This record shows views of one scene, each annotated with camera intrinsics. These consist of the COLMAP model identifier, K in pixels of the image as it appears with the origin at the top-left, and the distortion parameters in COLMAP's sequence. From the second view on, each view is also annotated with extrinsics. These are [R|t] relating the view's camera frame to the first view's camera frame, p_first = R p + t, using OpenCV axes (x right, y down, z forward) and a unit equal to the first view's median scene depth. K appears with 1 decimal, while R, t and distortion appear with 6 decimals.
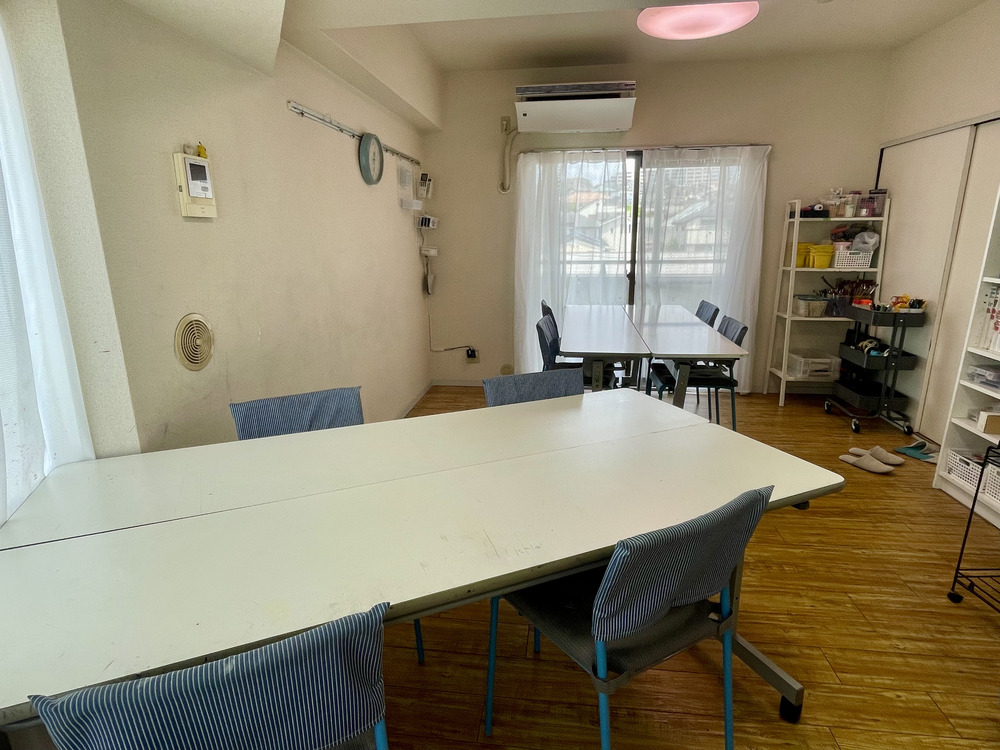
lens RADIAL K [[541.0, 0, 500.0], [0, 541.0, 375.0], [0, 0, 1]] dist [-0.003384, -0.000998]
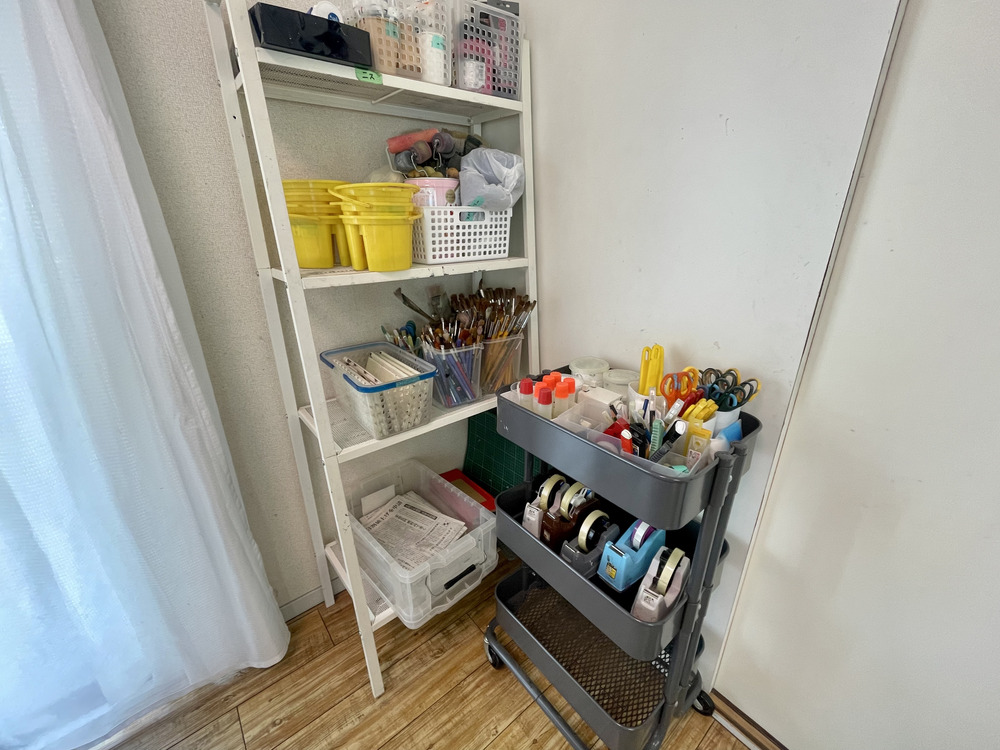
lens RADIAL K [[416.6, 0, 500.0], [0, 416.6, 375.0], [0, 0, 1]] dist [-0.002572, -0.000191]
pose [[0.681943, -0.260621, 0.683396, 0.471571], [0.186244, 0.965437, 0.182332, -0.174641], [-0.707295, 0.002939, 0.706912, 0.808767]]
